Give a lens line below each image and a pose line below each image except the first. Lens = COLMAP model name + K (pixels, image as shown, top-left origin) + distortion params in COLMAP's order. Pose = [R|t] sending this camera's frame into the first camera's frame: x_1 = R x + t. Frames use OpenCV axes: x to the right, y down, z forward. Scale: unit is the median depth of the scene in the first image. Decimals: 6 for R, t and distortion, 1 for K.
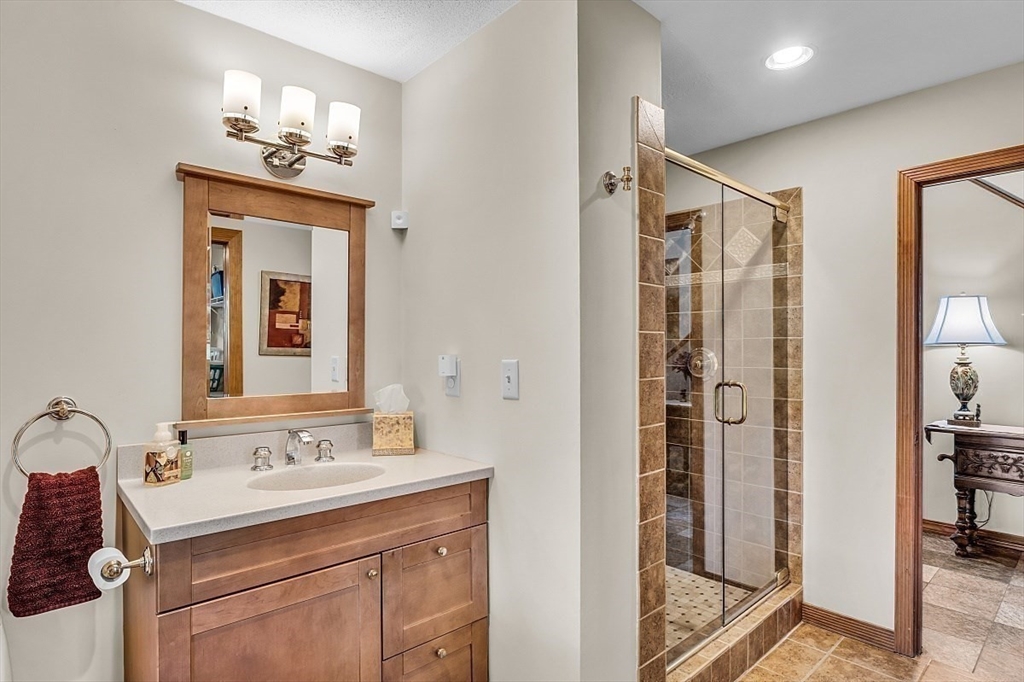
lens RADIAL K [[539.6, 0, 512.0], [0, 539.6, 343.5], [0, 0, 1]] dist [-0.005592, -0.000356]
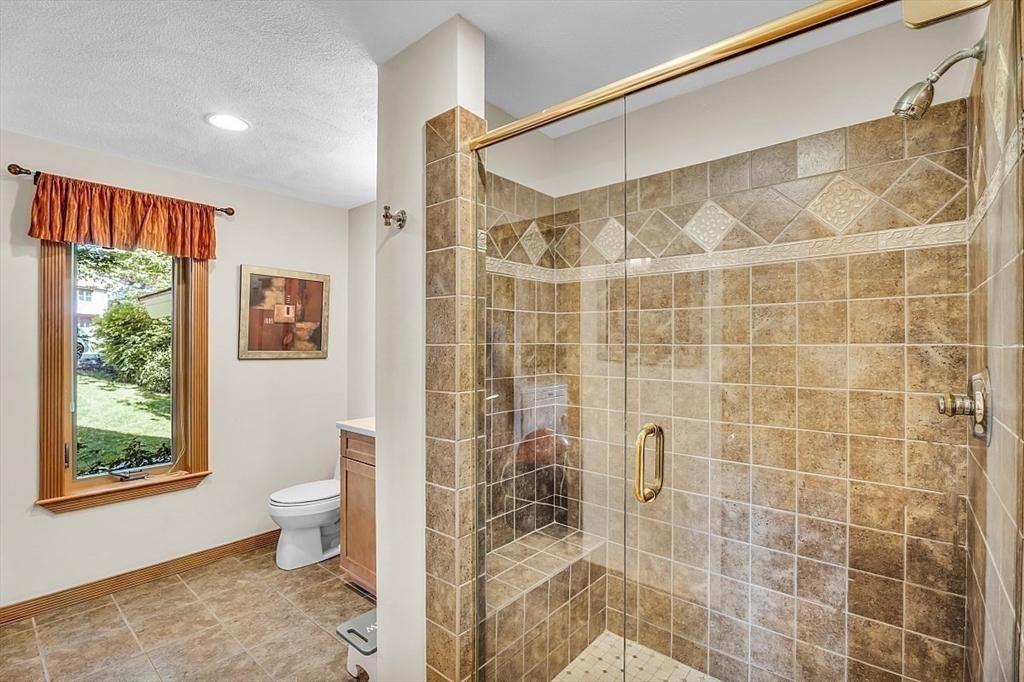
lens RADIAL K [[475.4, 0, 511.4], [0, 475.4, 344.0], [0, 0, 1]] dist [-0.010937, -0.001260]
pose [[0.131704, 0.000808, -0.991289, 1.170215], [0.003412, 0.999993, 0.001268, -0.023743], [0.991283, -0.003549, 0.131700, 1.039381]]
